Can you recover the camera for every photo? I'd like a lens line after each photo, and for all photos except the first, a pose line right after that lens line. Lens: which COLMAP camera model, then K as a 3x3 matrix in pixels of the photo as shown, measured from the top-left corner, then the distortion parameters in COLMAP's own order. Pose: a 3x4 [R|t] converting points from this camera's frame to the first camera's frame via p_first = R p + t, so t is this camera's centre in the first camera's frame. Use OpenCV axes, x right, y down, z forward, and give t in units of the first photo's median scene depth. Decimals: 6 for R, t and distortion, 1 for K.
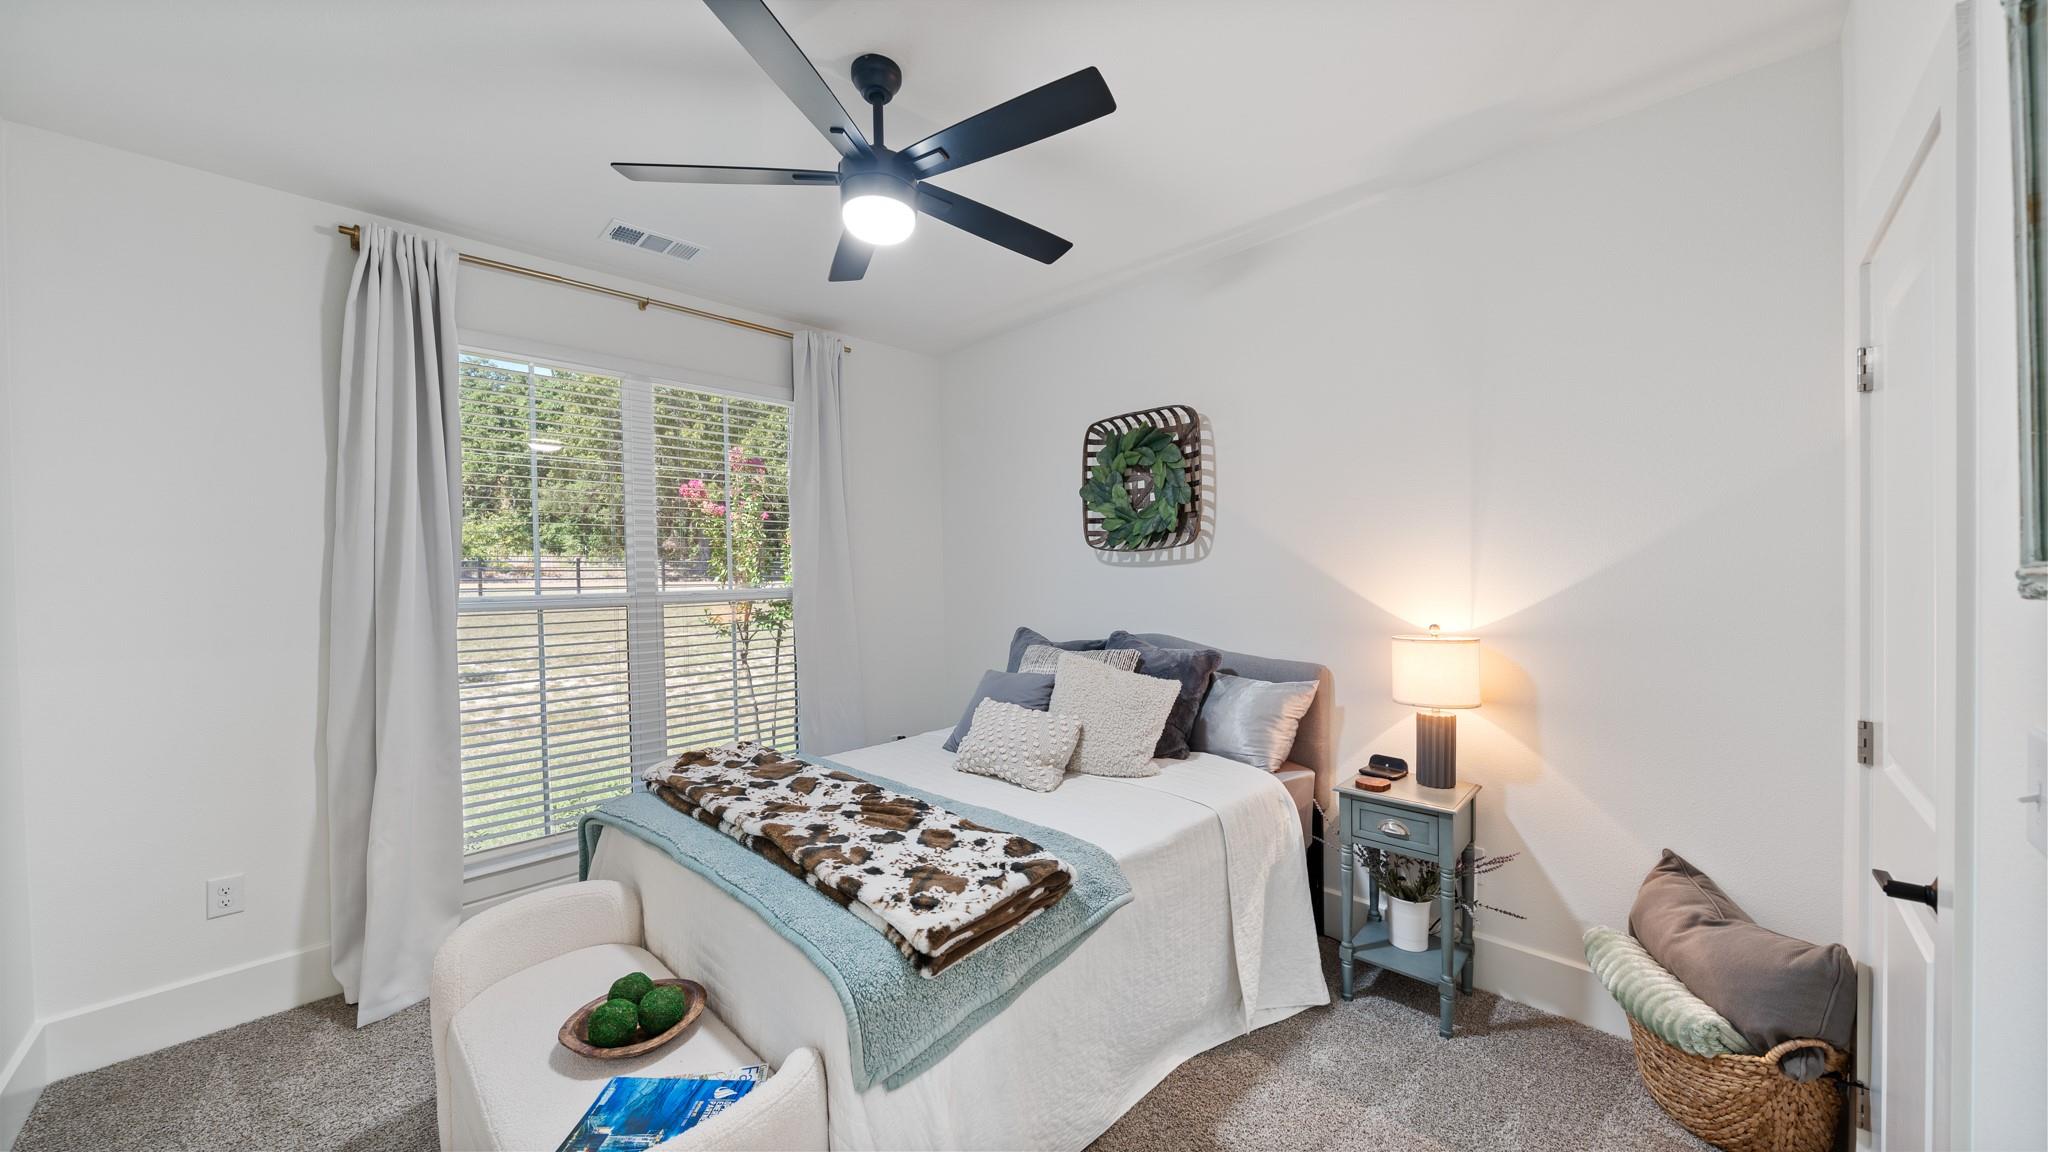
lens RADIAL K [[700.4, 0, 1038.7], [0, 700.4, 577.6], [0, 0, 1]] dist [-0.007253, 0.000017]
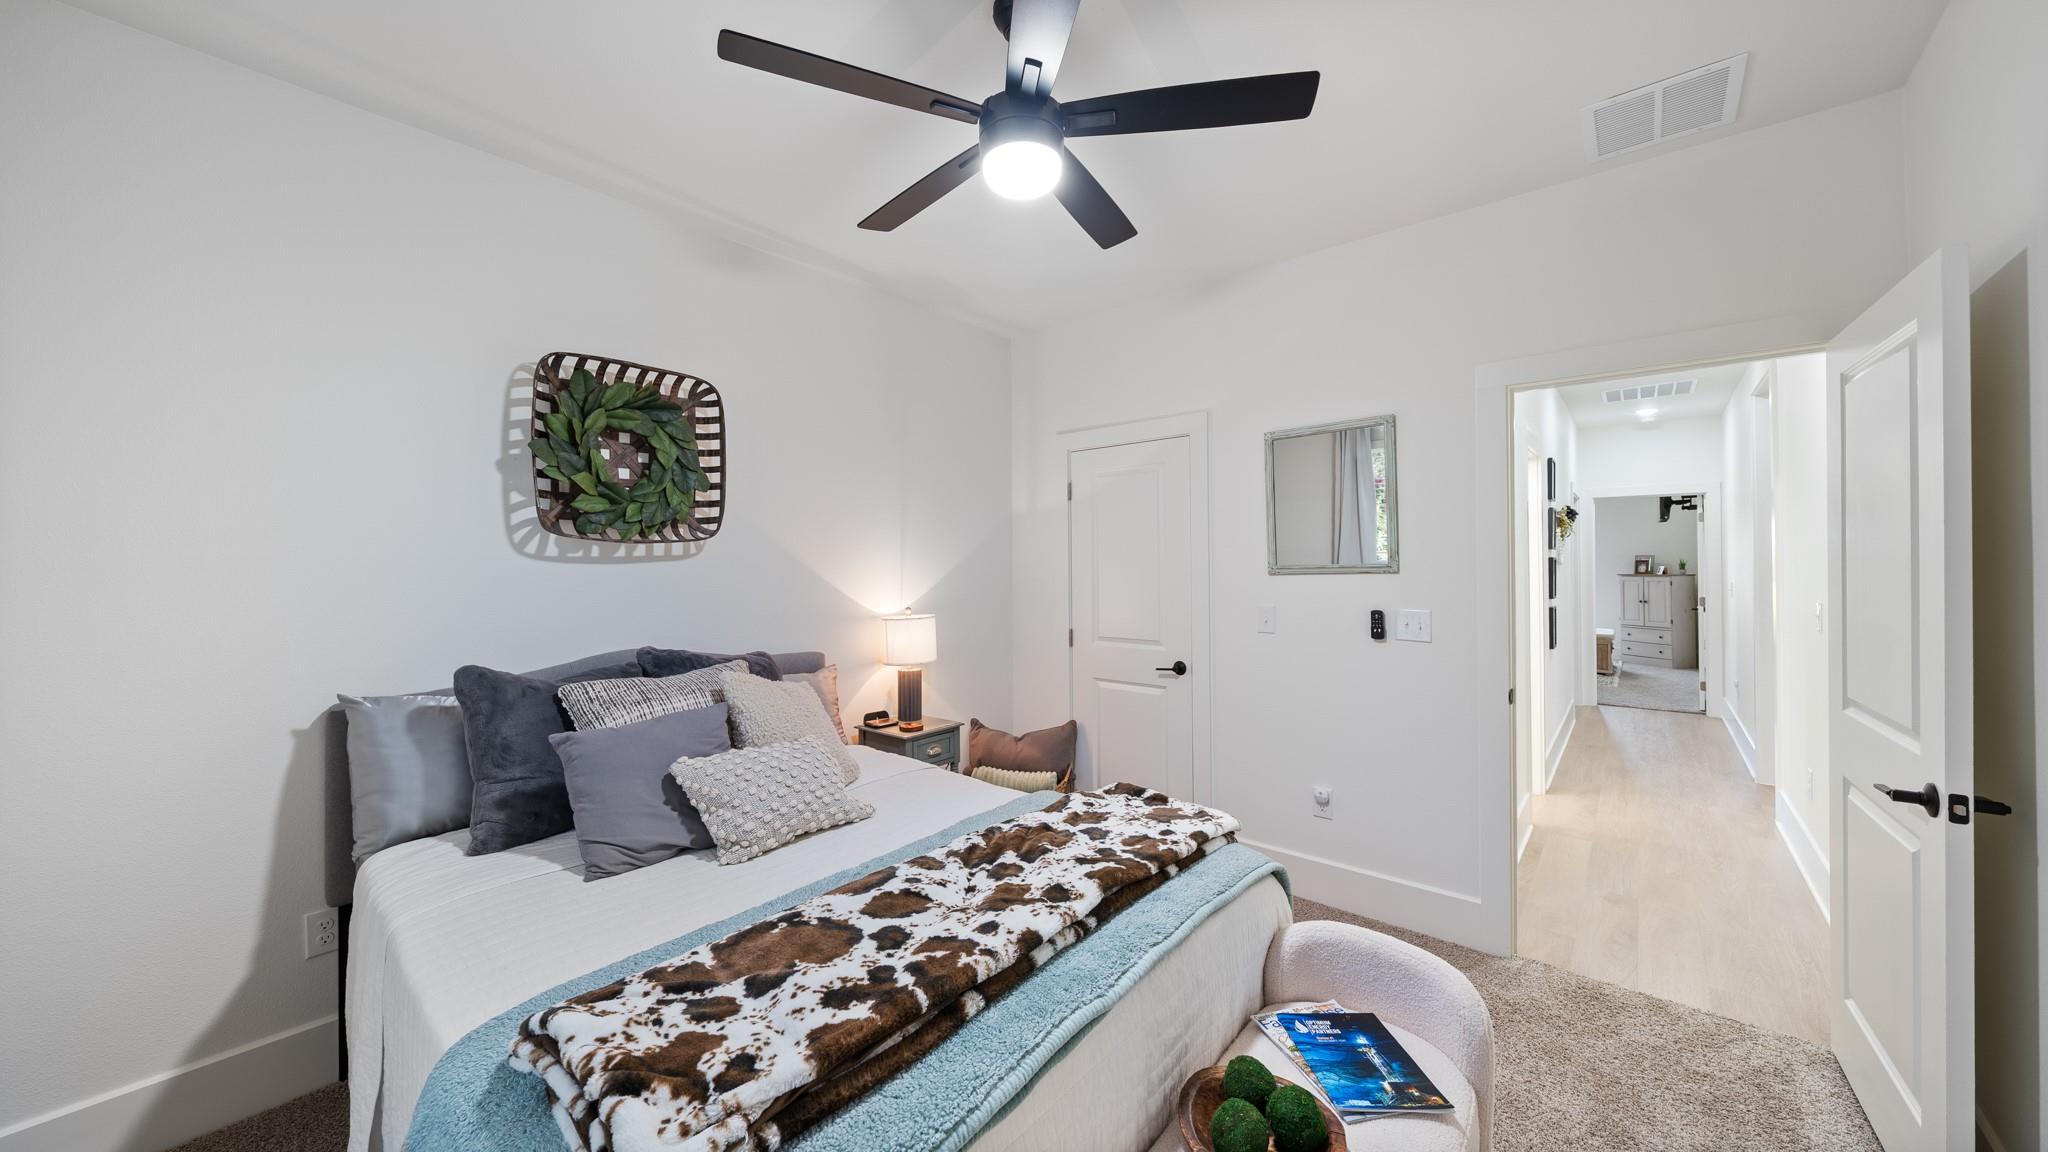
lens RADIAL K [[671.2, 0, 1036.1], [0, 671.2, 564.4], [0, 0, 1]] dist [0.001035, 0.000010]
pose [[-0.032029, 0.016679, 0.999348, -0.925964], [0.012058, 0.999794, -0.016300, 0.005031], [-0.999414, 0.011528, -0.032223, 0.878215]]
